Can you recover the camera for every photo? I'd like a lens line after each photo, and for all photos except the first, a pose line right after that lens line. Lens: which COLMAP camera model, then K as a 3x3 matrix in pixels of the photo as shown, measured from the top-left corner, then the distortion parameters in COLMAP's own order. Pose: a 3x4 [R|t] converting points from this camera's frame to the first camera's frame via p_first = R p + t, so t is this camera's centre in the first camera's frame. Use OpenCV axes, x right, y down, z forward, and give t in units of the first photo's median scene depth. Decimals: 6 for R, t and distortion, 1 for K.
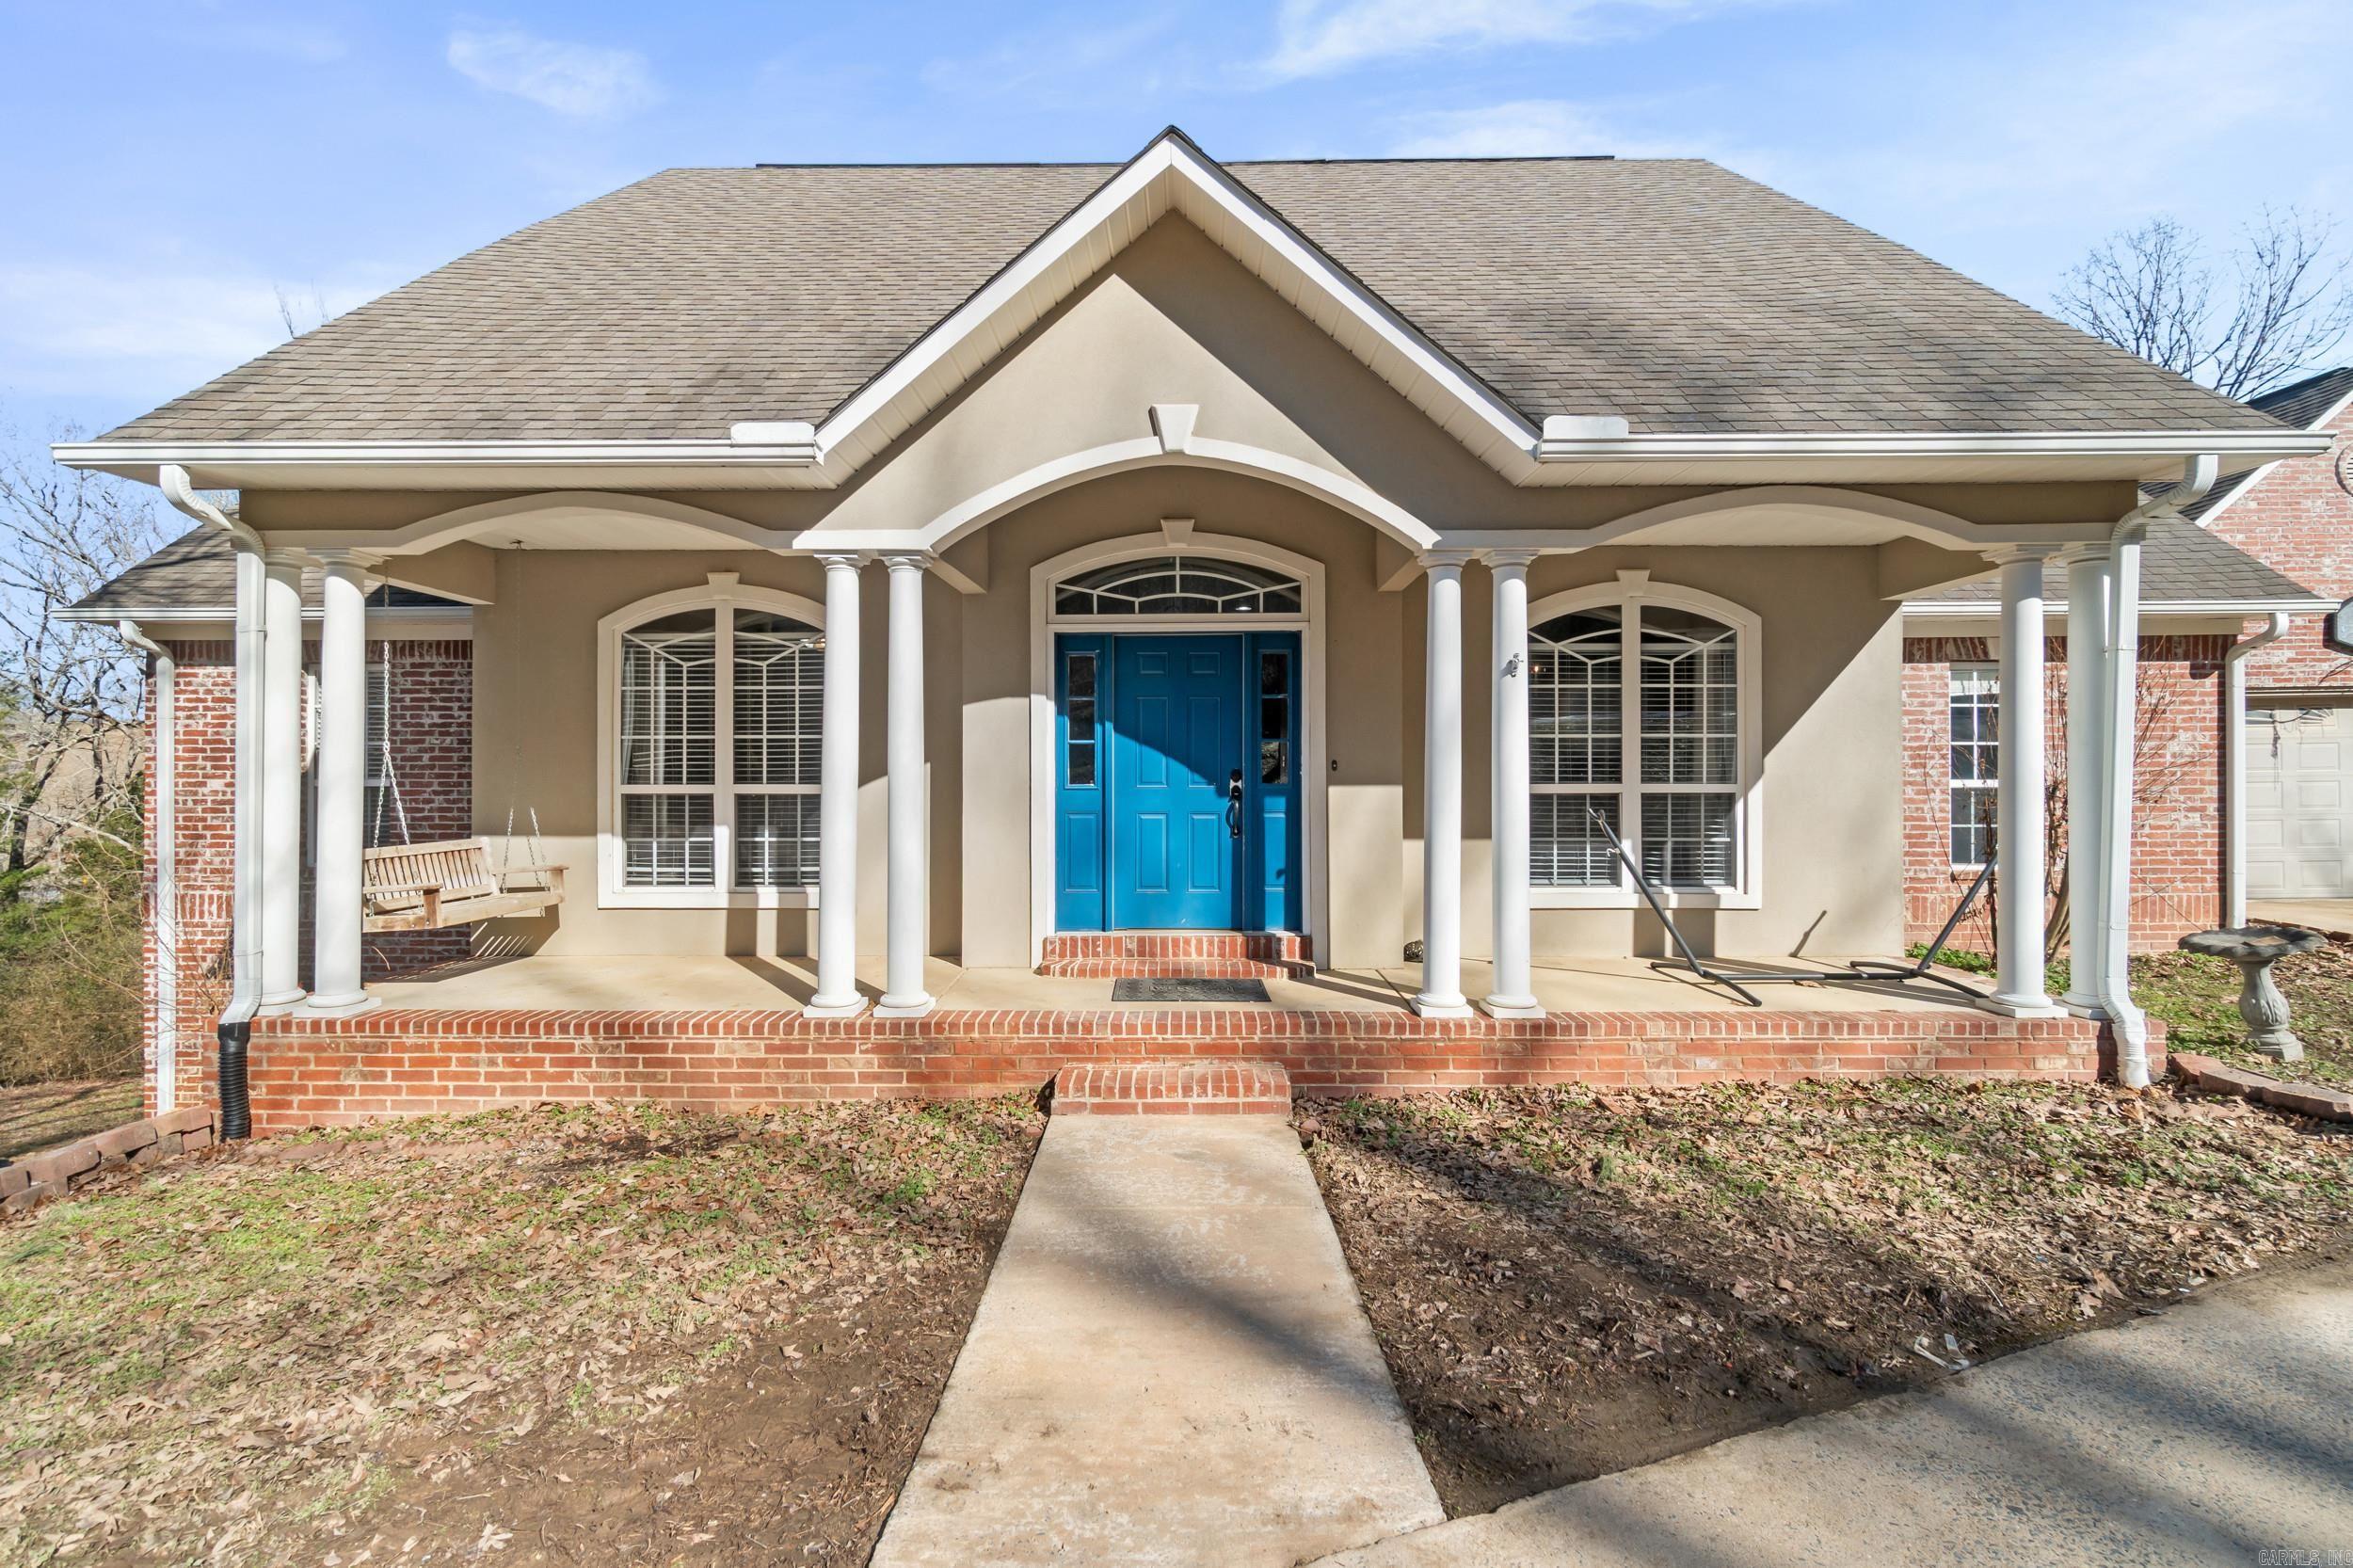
lens RADIAL K [[1036.7, 0, 1174.6], [0, 1036.7, 774.2], [0, 0, 1]] dist [-0.001022, -0.000435]
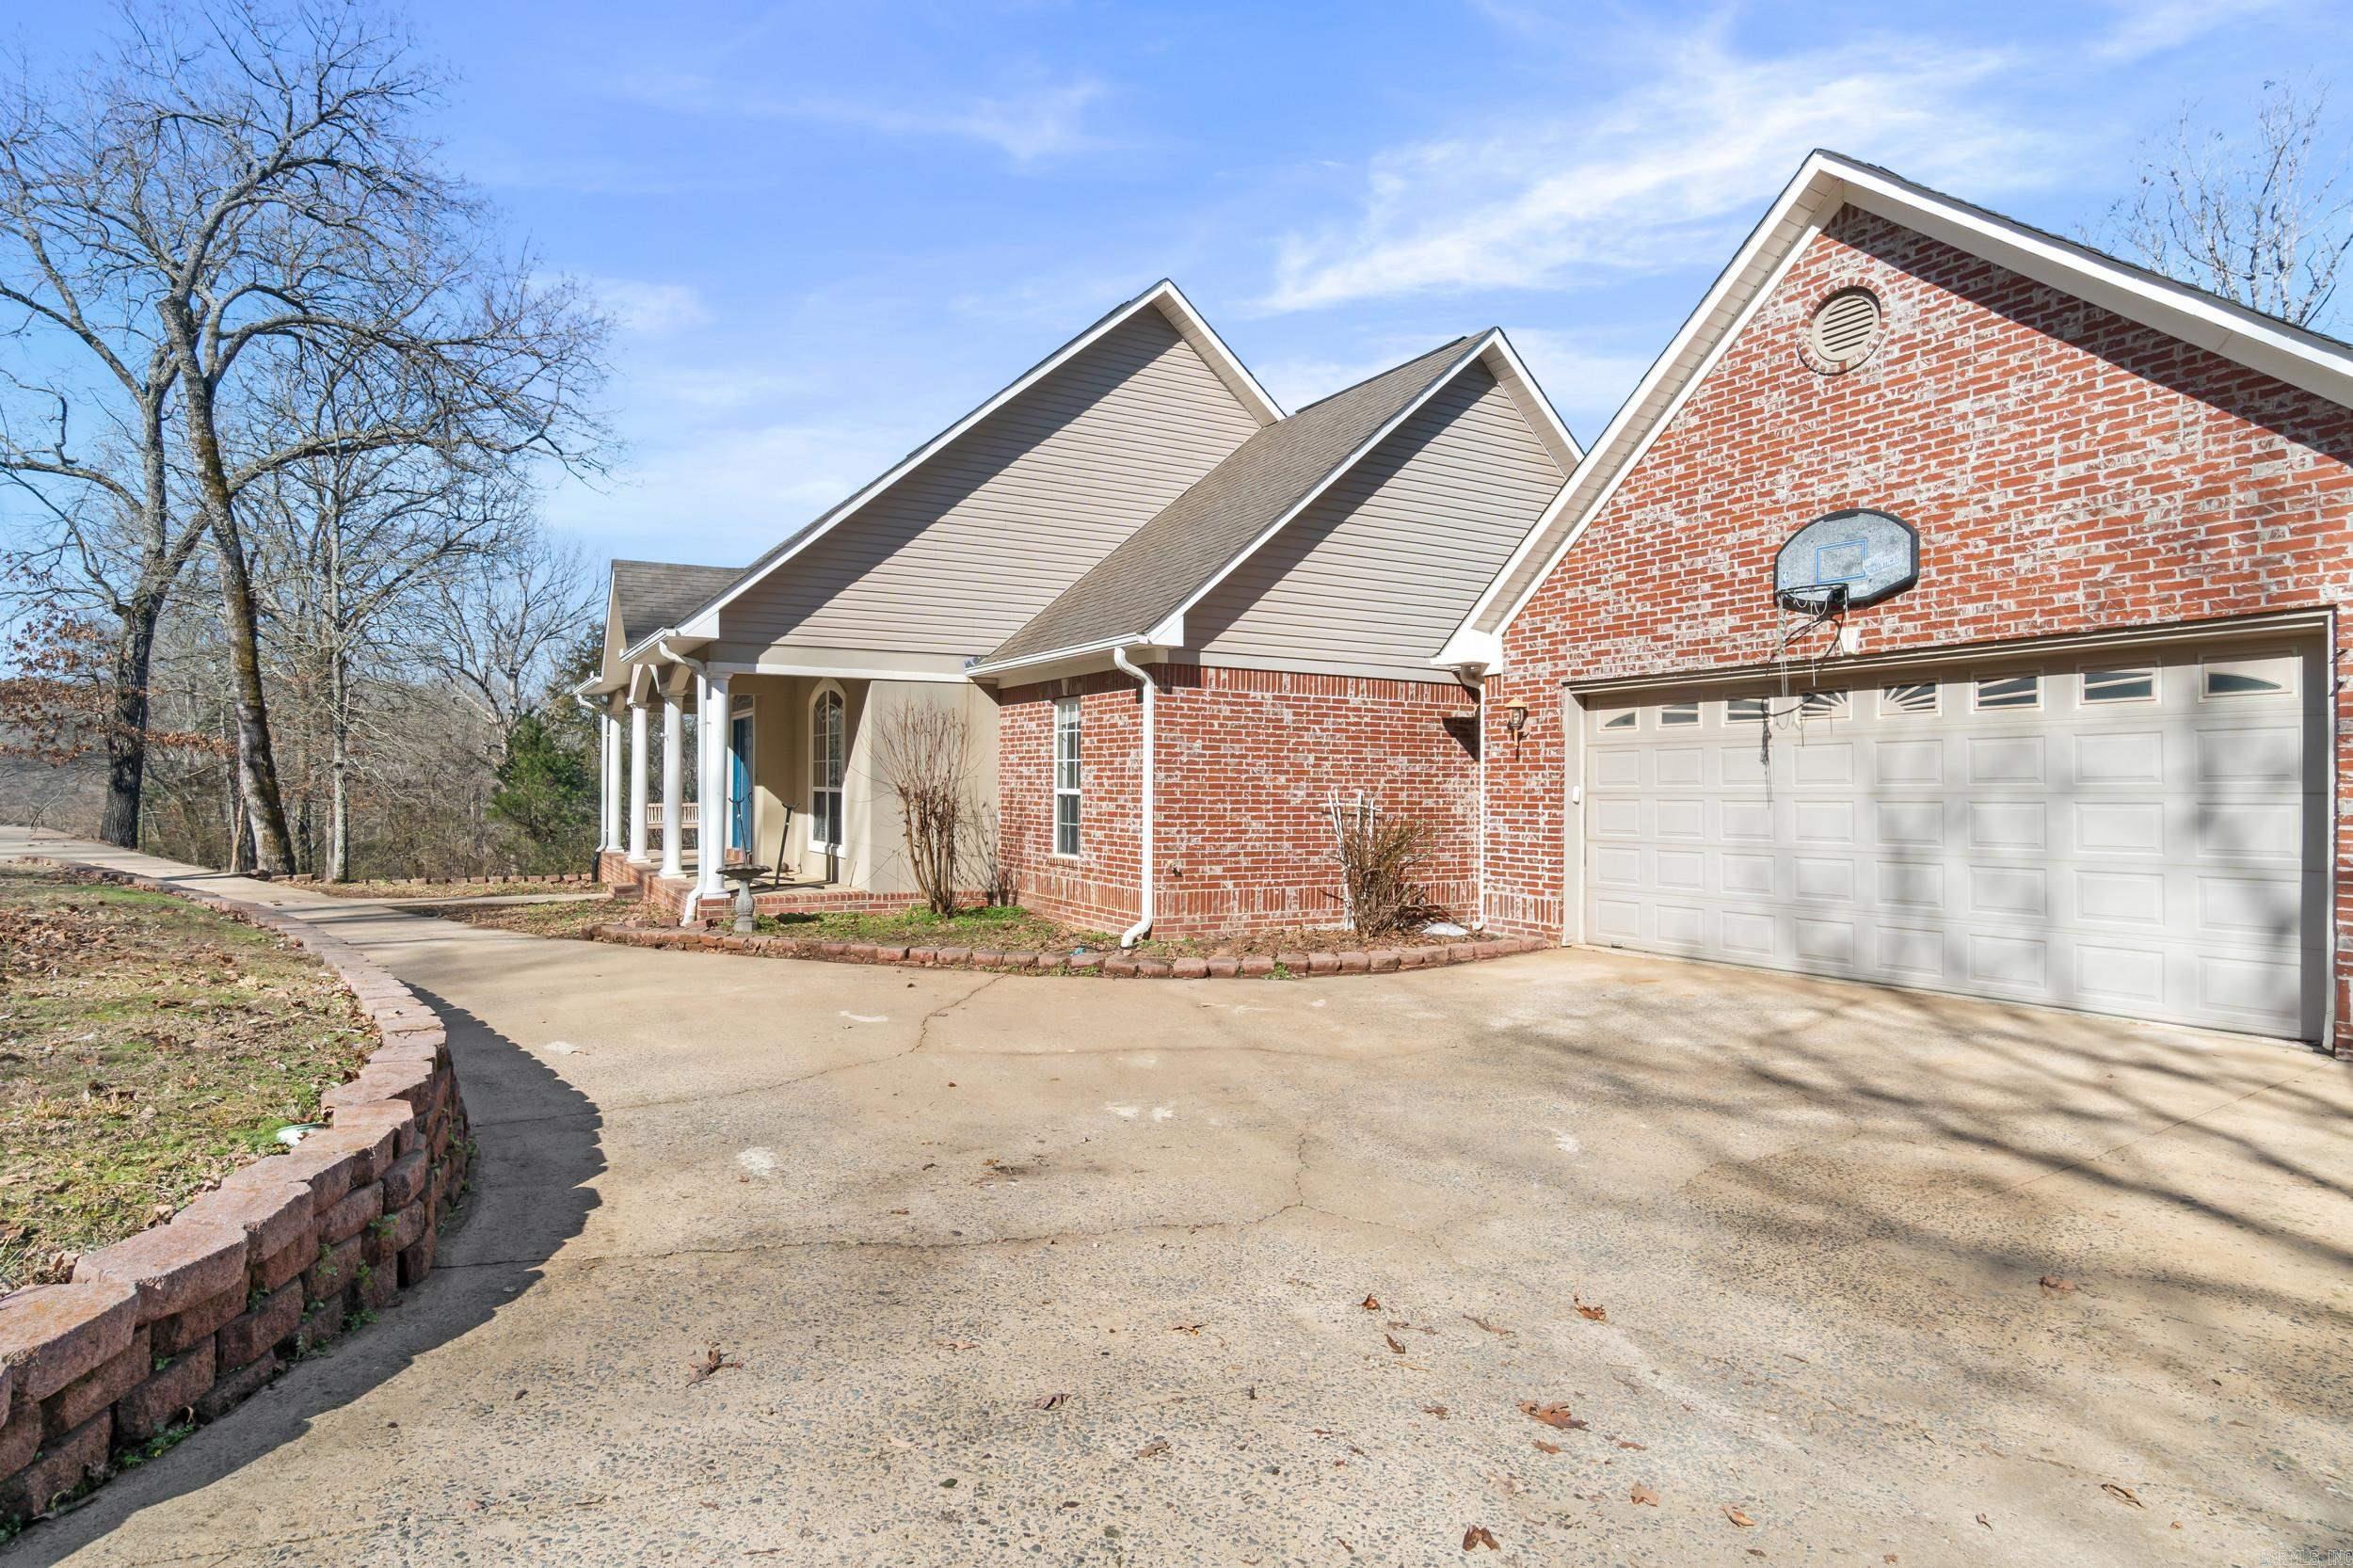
lens RADIAL K [[1194.4, 0, 1160.4], [0, 1194.4, 779.9], [0, 0, 1]] dist [-0.000295, 0.001528]
pose [[0.520242, 0.005410, -0.854002, 2.729487], [-0.005484, 0.999980, 0.002993, -0.013669], [0.854001, 0.003126, 0.520262, 0.421383]]
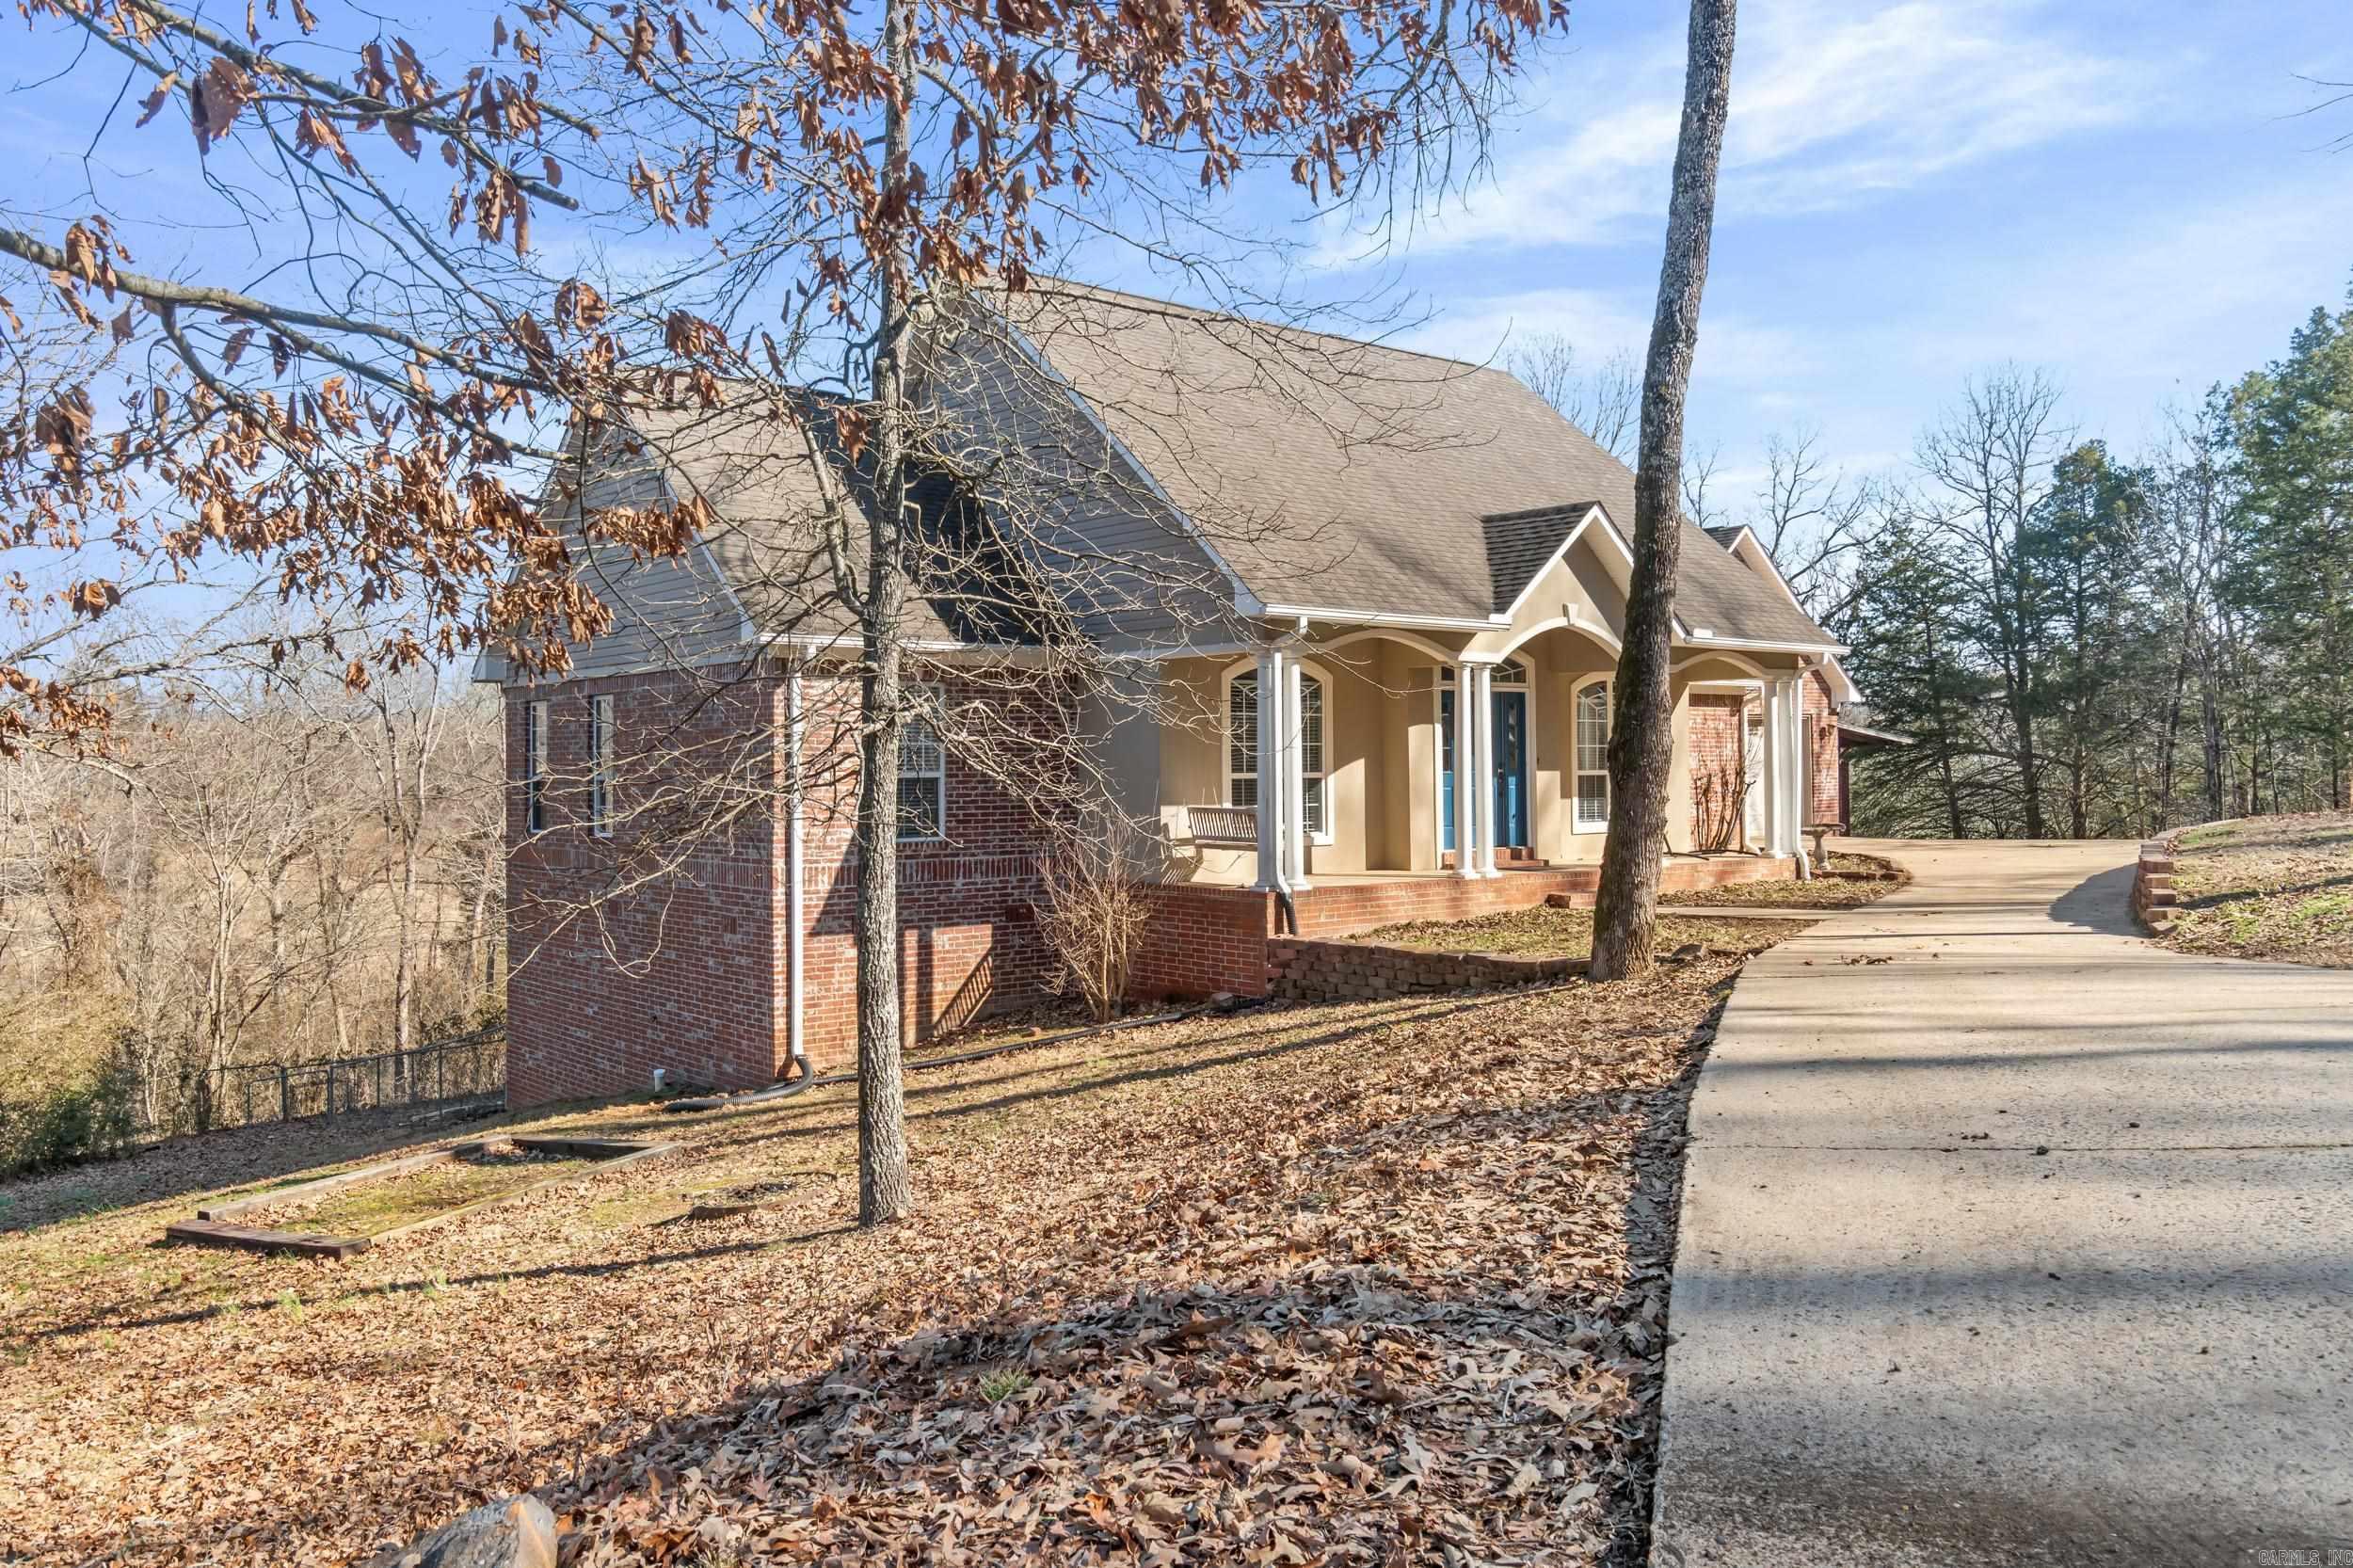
lens RADIAL K [[1779.4, 0, 1145.5], [0, 1779.4, 779.6], [0, 0, 1]] dist [0.011861, 0.000170]
pose [[0.767331, -0.007159, 0.641211, -2.625863], [-0.000120, 0.999936, 0.011307, -0.010215], [-0.641251, -0.008753, 0.767281, -1.146190]]
